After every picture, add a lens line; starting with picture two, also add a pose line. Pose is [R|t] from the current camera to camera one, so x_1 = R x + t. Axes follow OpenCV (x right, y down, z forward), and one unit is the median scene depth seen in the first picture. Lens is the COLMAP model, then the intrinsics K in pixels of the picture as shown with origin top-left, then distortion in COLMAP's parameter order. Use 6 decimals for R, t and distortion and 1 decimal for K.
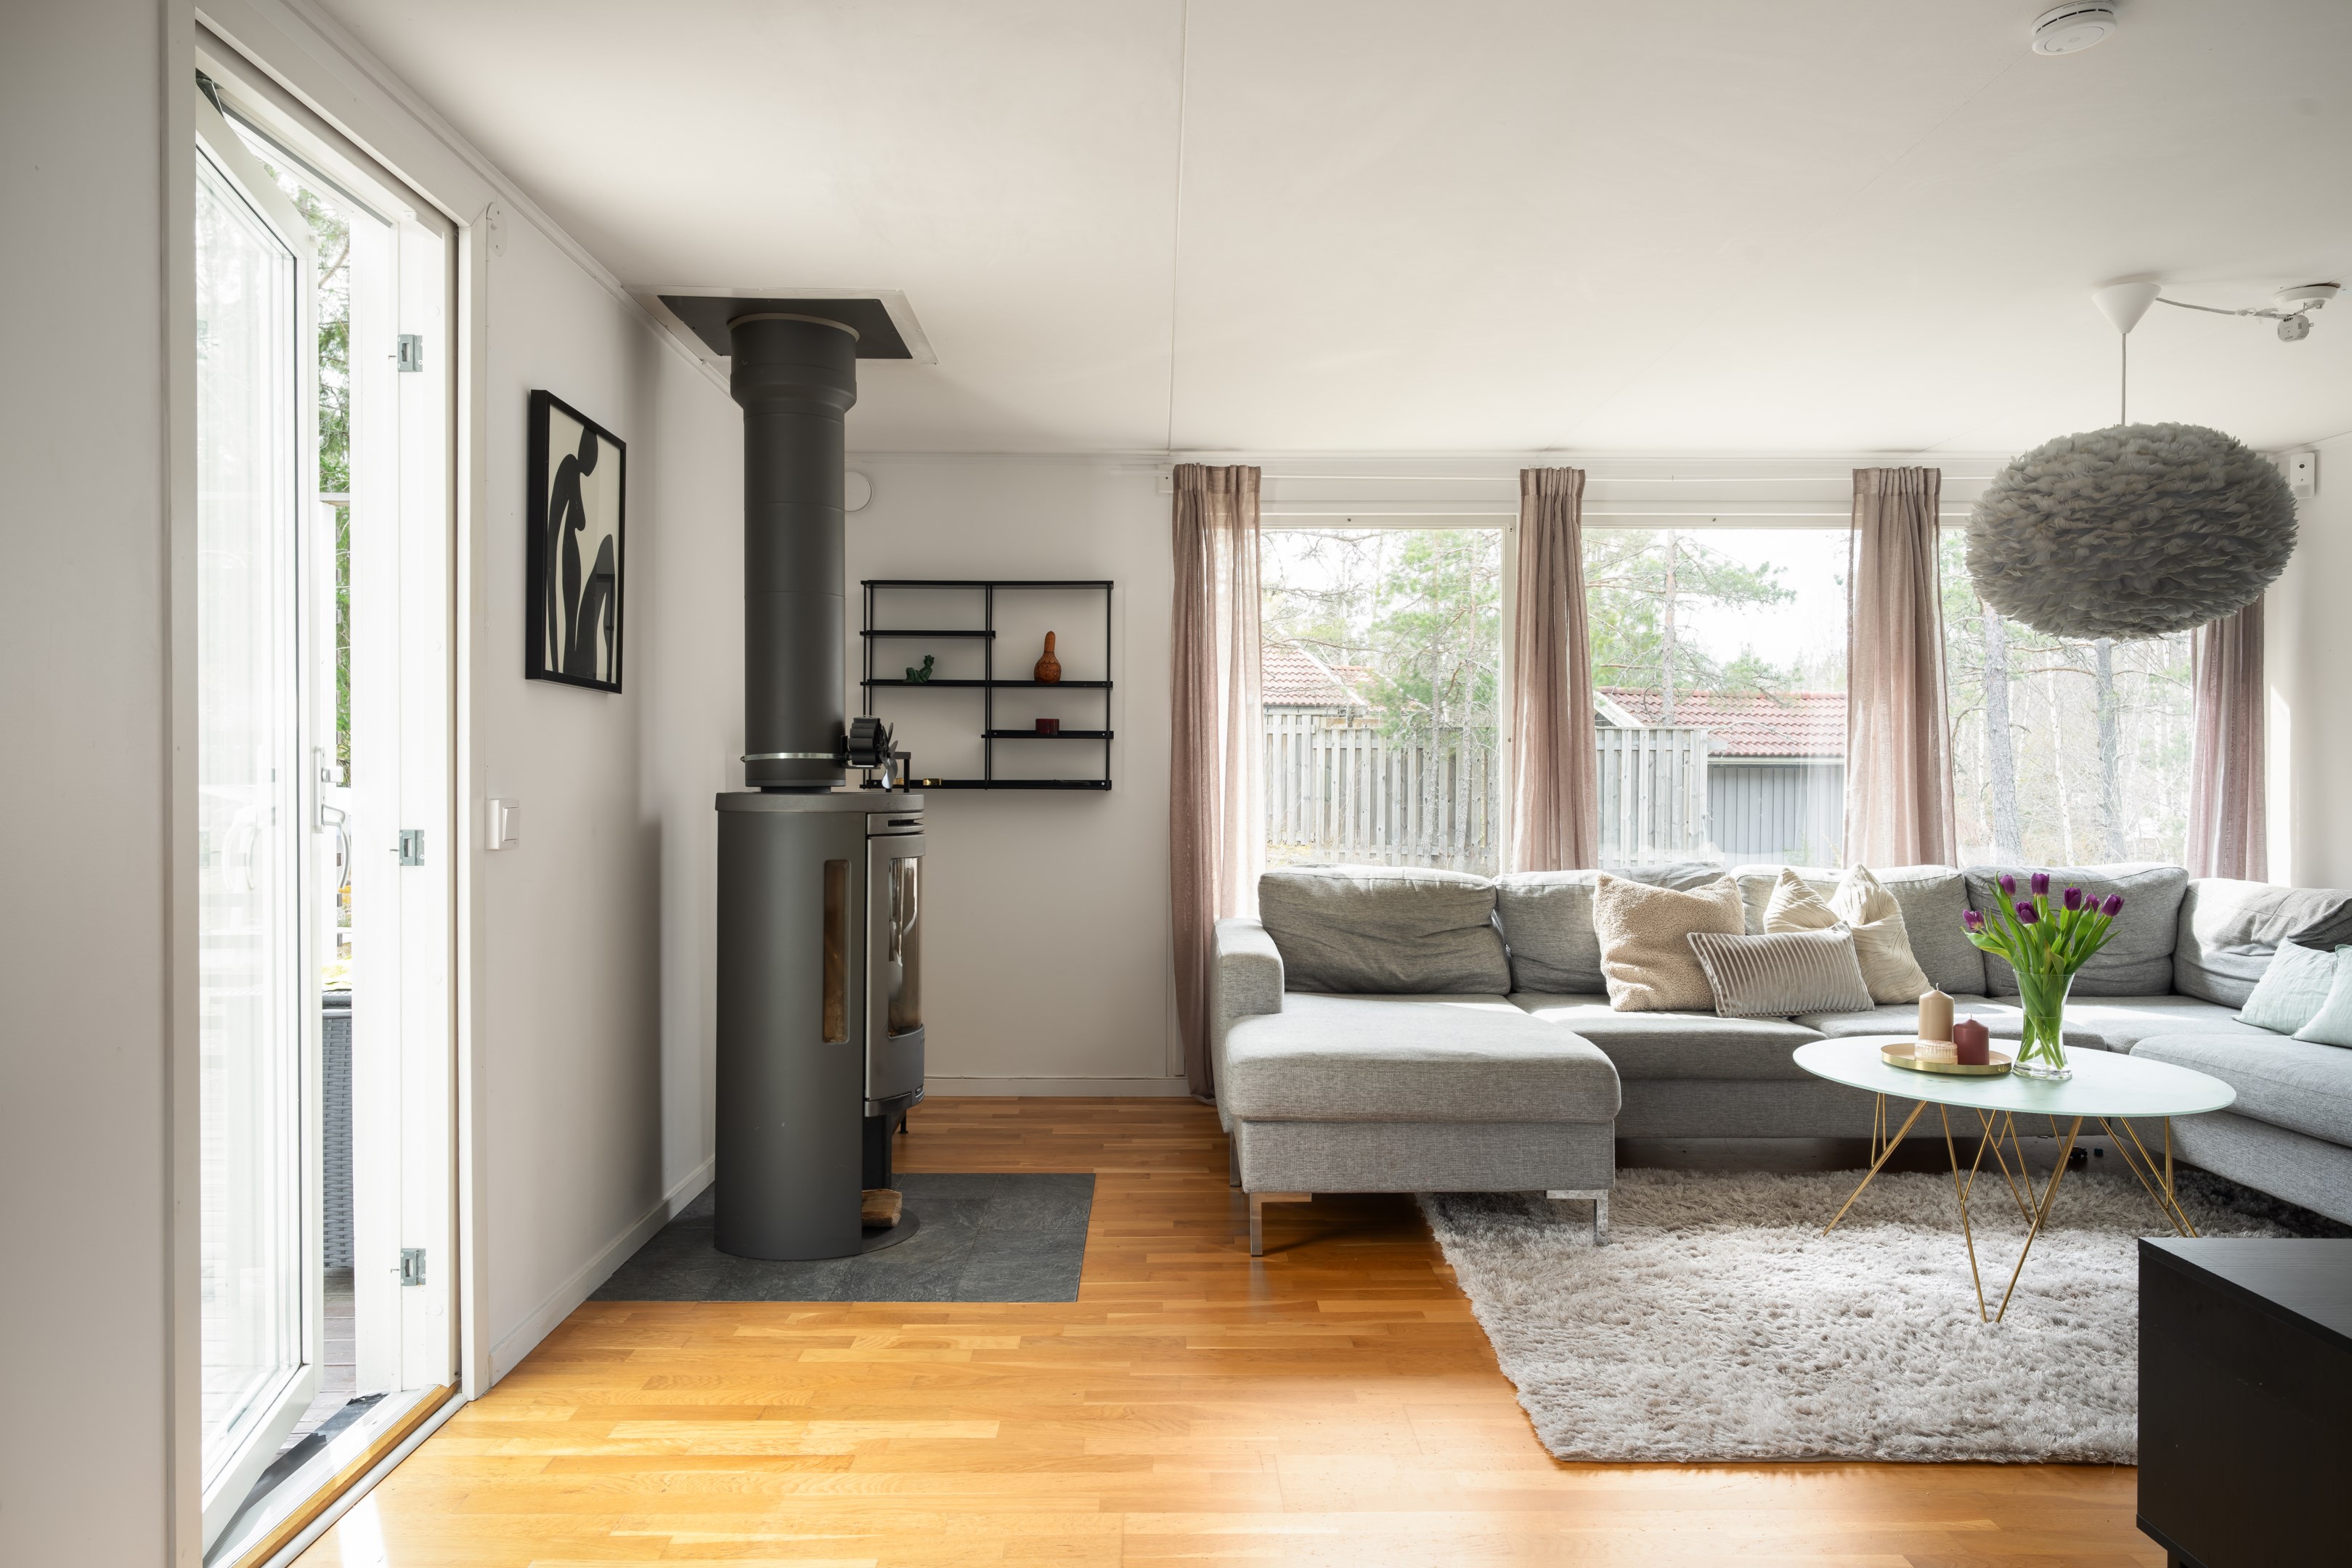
lens RADIAL K [[1535.2, 0, 1168.5], [0, 1535.2, 791.7], [0, 0, 1]] dist [0.008664, -0.005530]
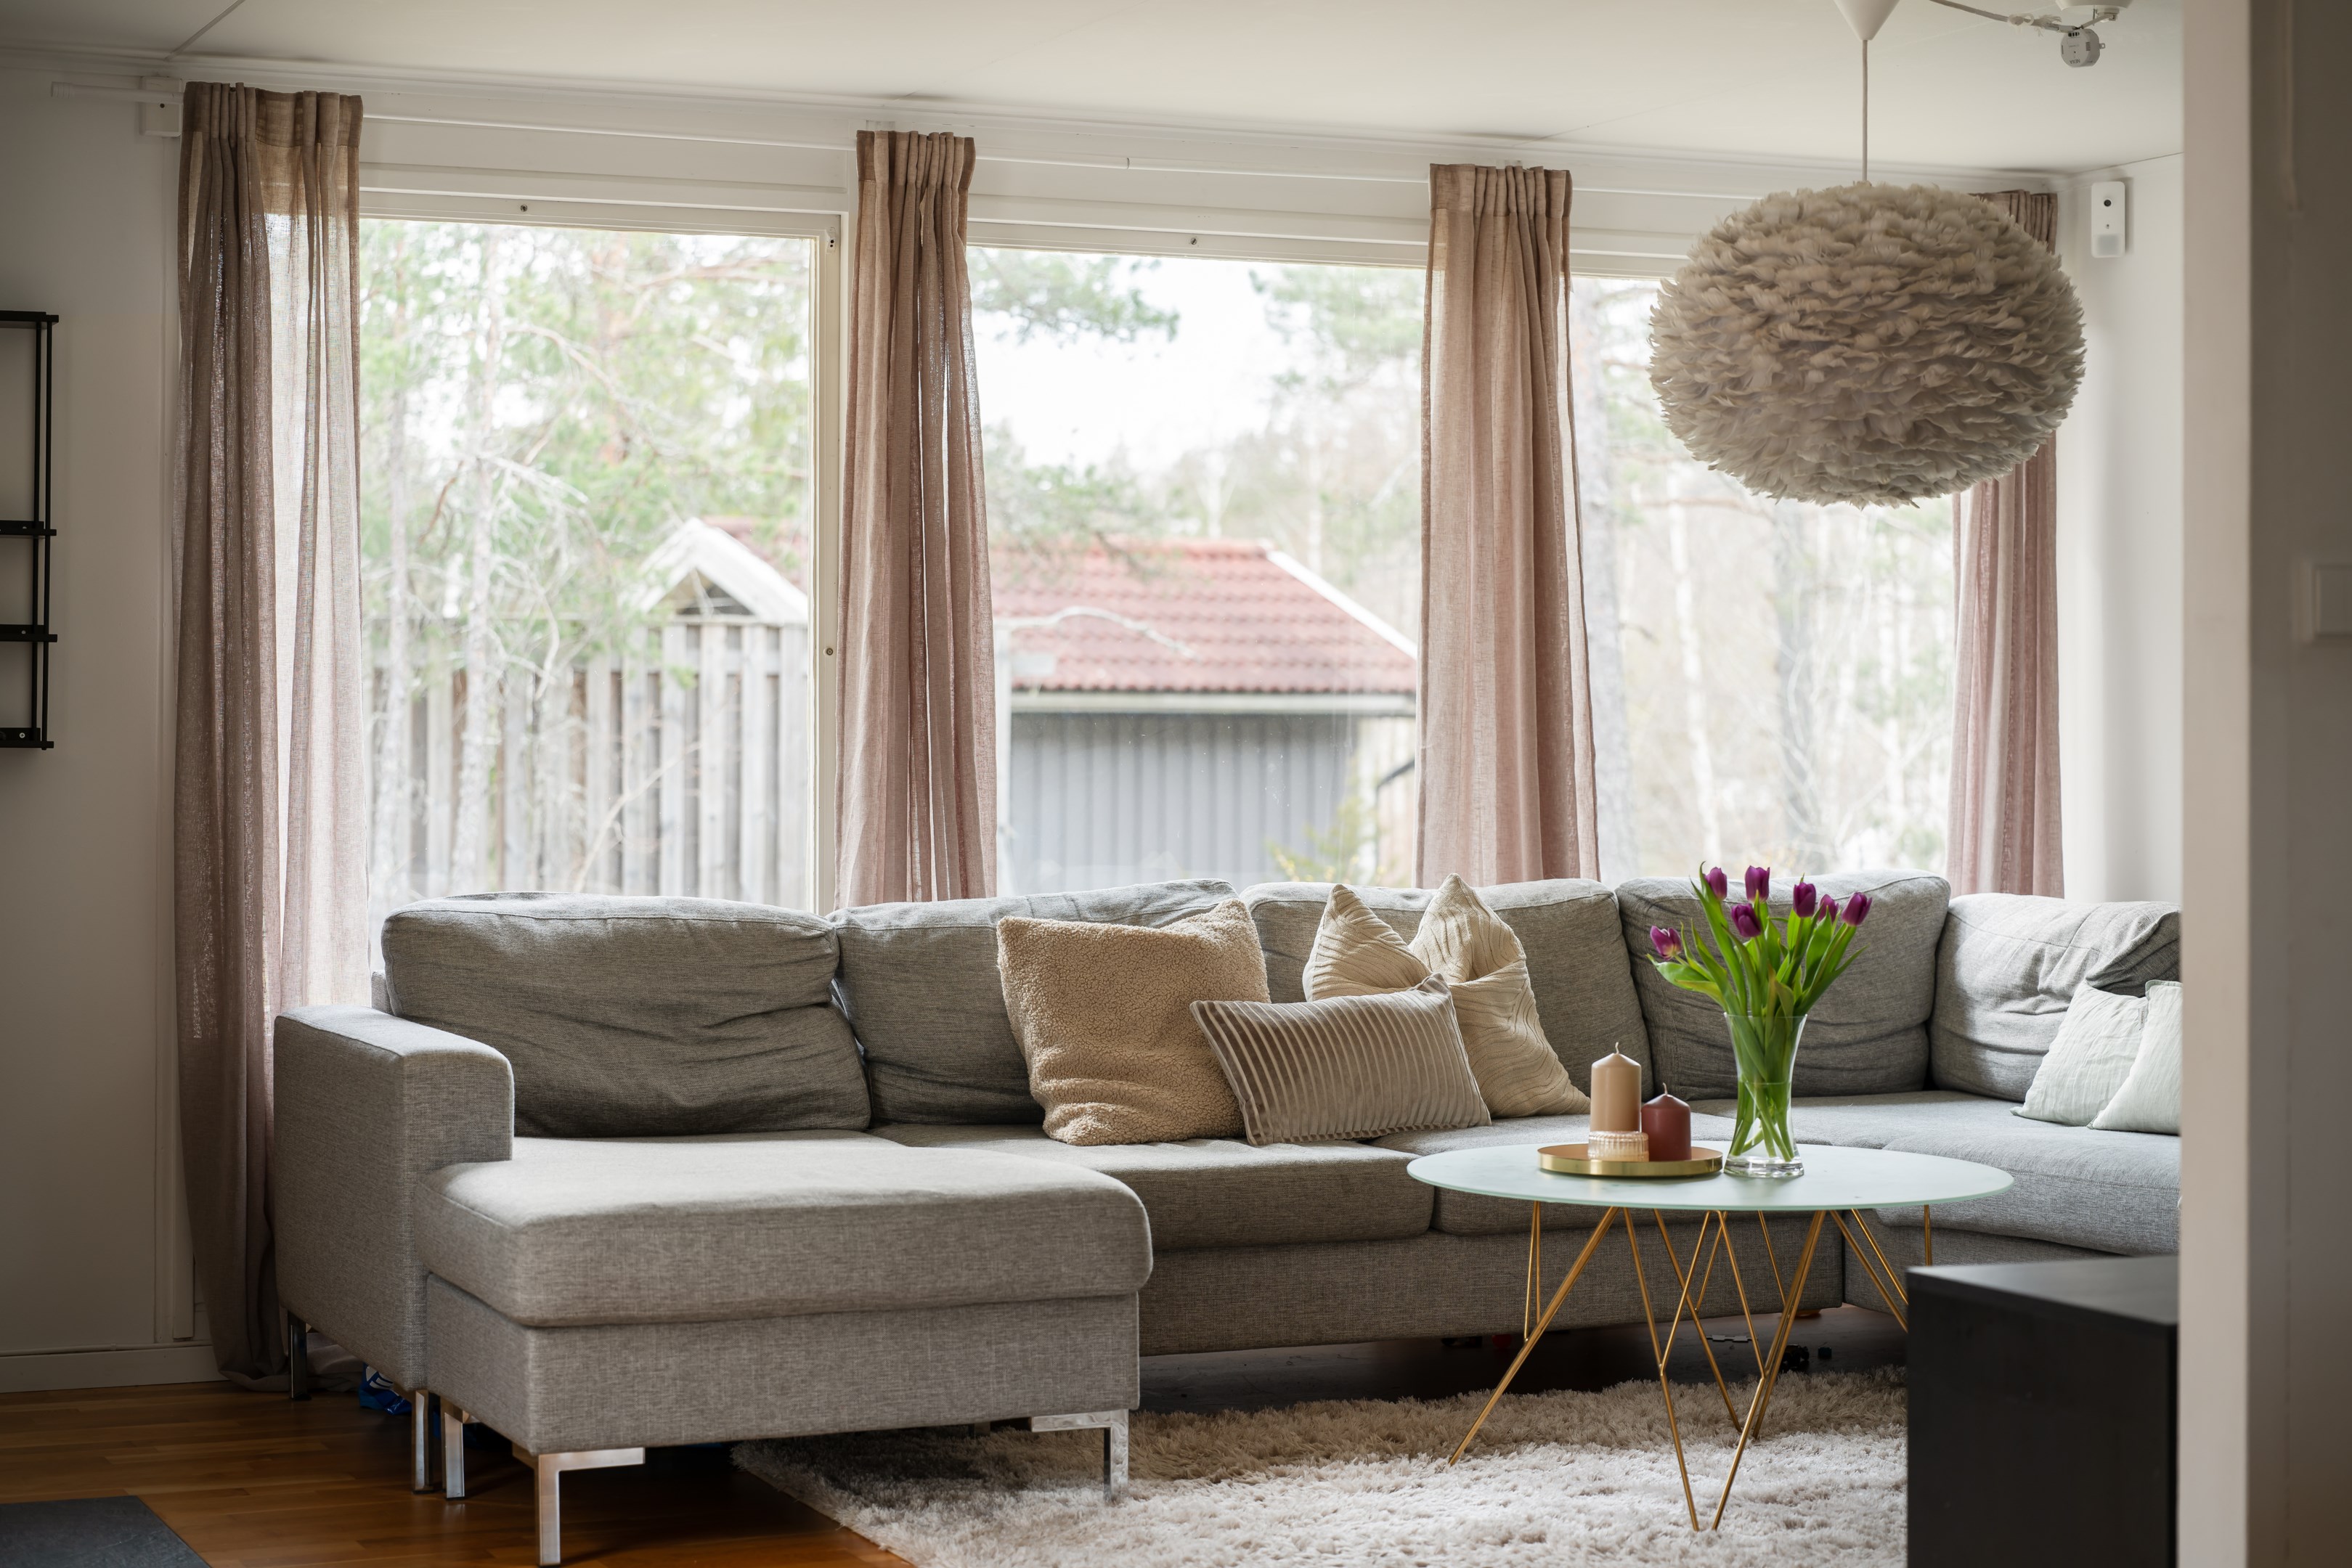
lens RADIAL K [[3994.7, 0, 1174.9], [0, 3994.7, 776.2], [0, 0, 1]] dist [-0.001375, 0.000000]
pose [[0.923040, -0.004007, 0.384684, -0.241936], [0.004506, 0.999990, -0.000398, 0.012021], [-0.384679, 0.002101, 0.923048, -0.360486]]
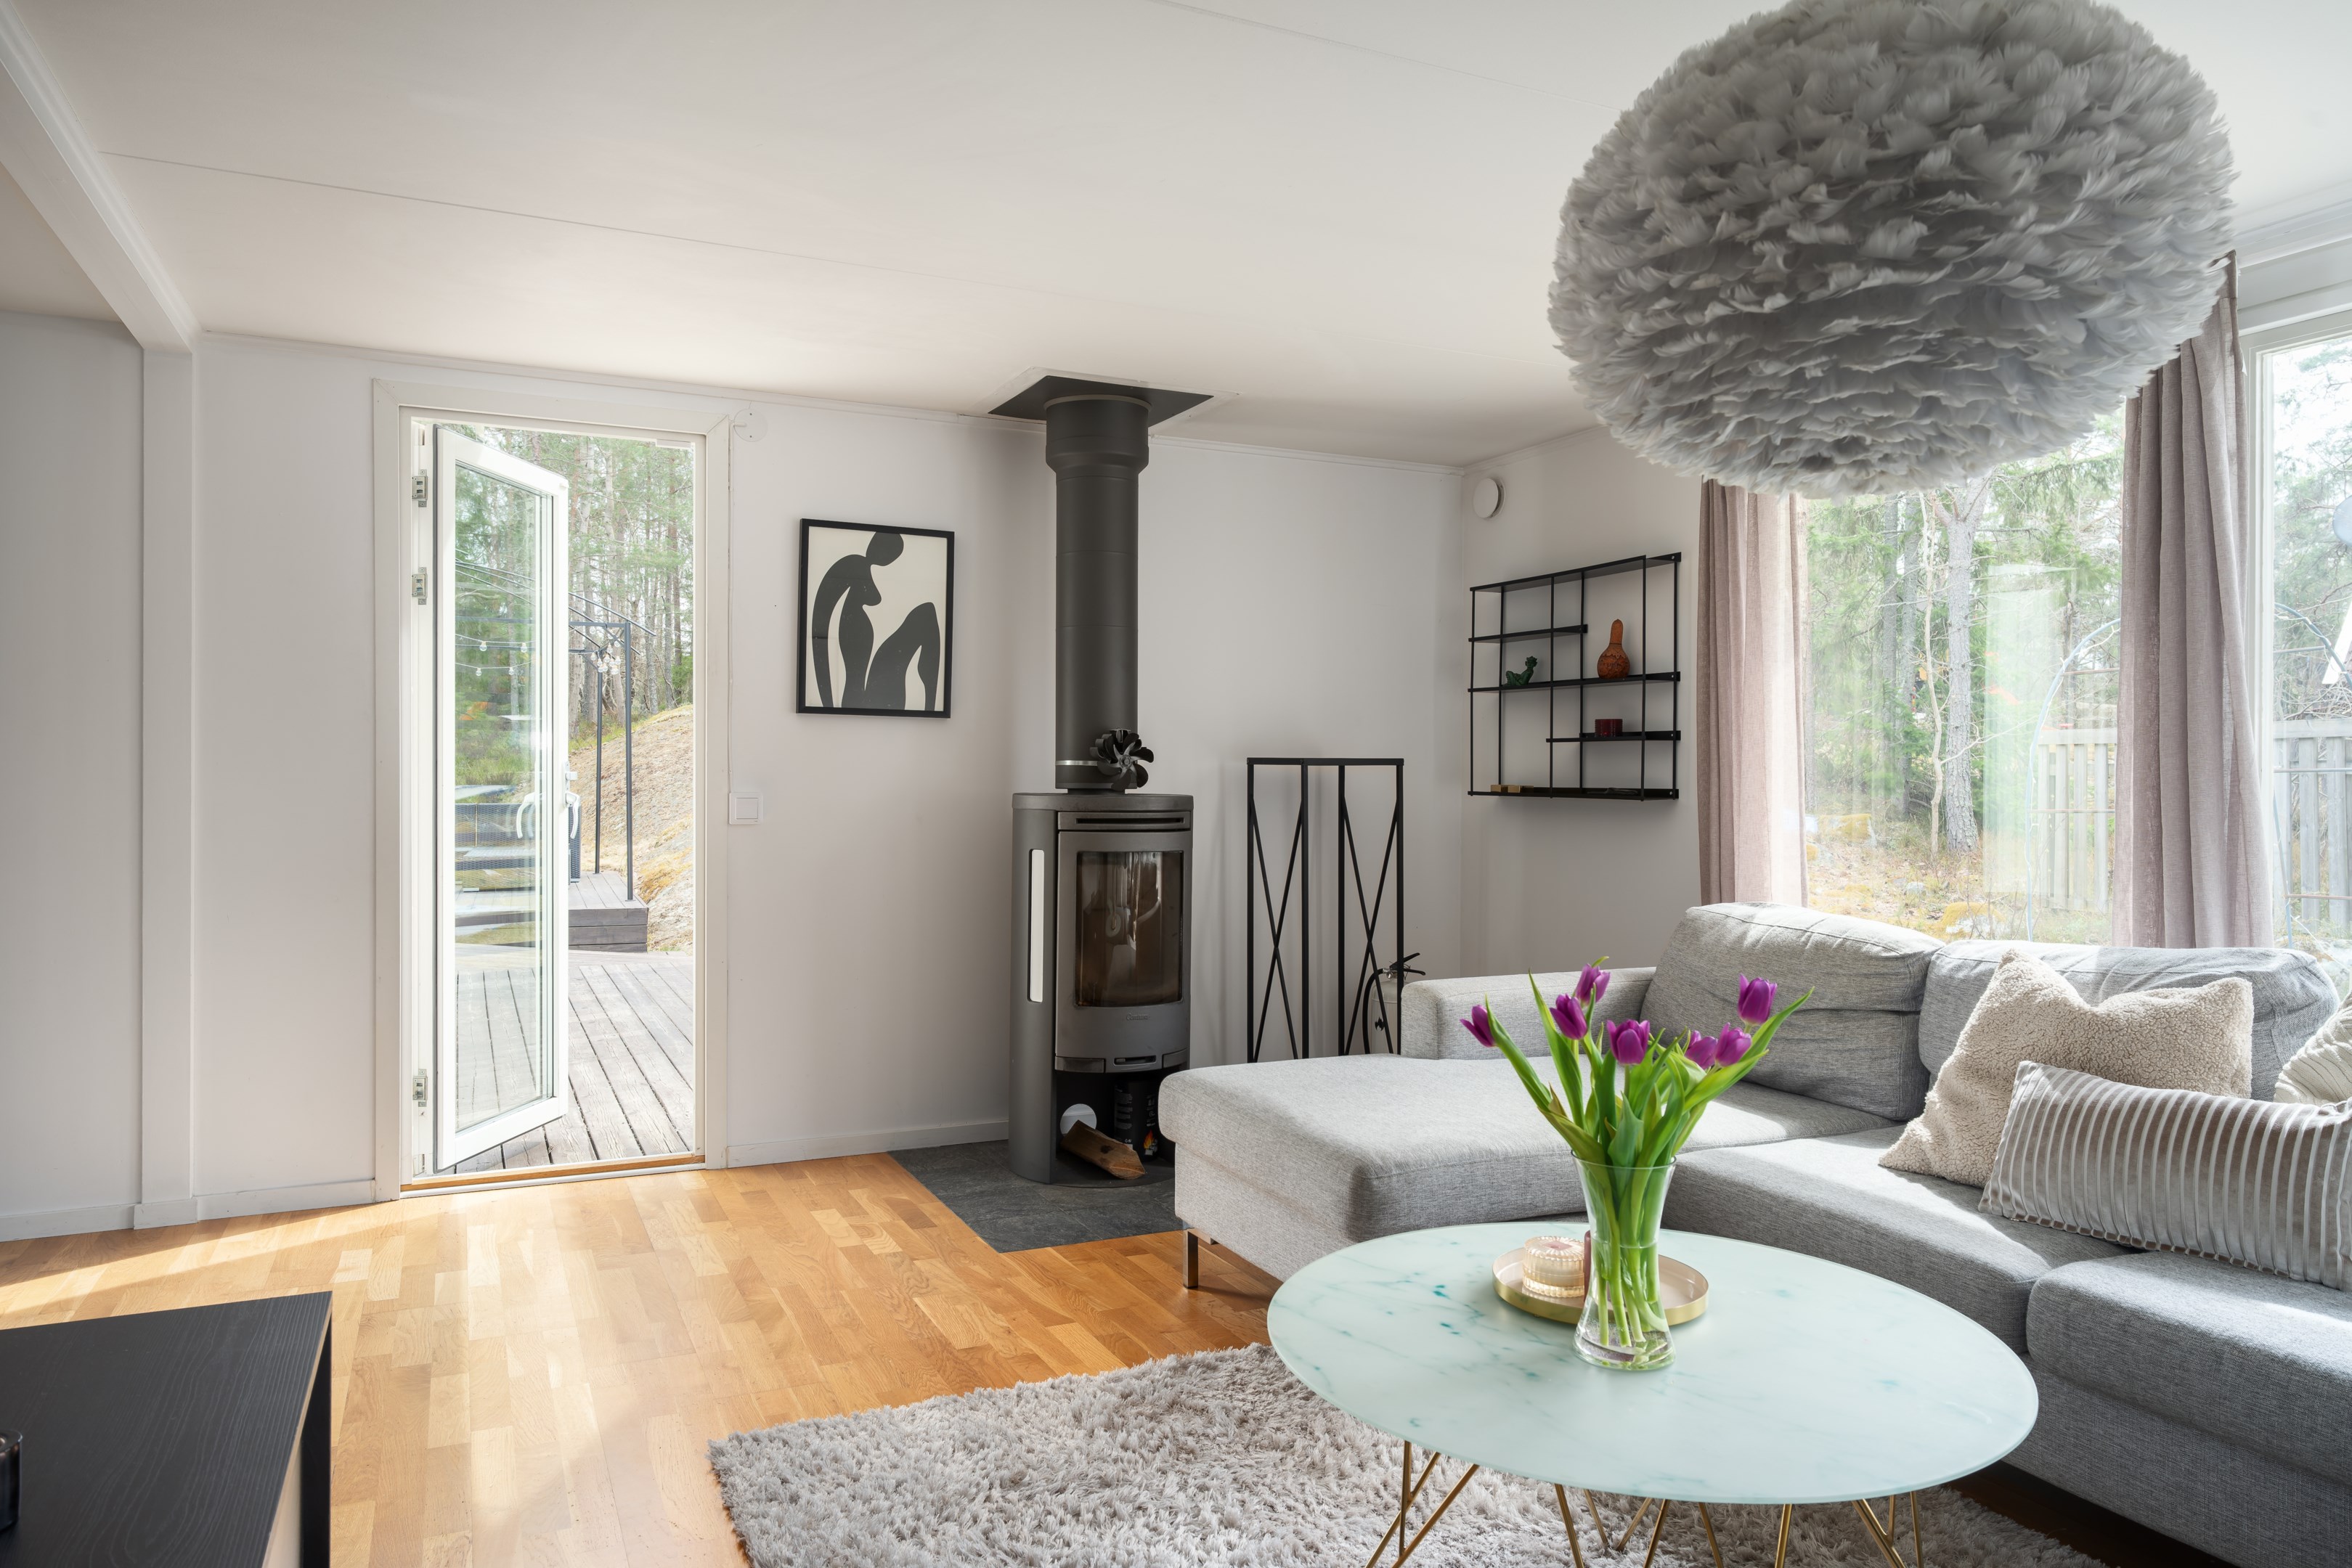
lens RADIAL K [[1535.2, 0, 1185.6], [0, 1535.2, 789.9], [0, 0, 1]] dist [0.008664, -0.005530]
pose [[0.414154, 0.007693, -0.910174, 0.783894], [-0.016369, 0.999866, 0.001003, -0.004260], [0.910060, 0.014483, 0.414224, 0.515292]]
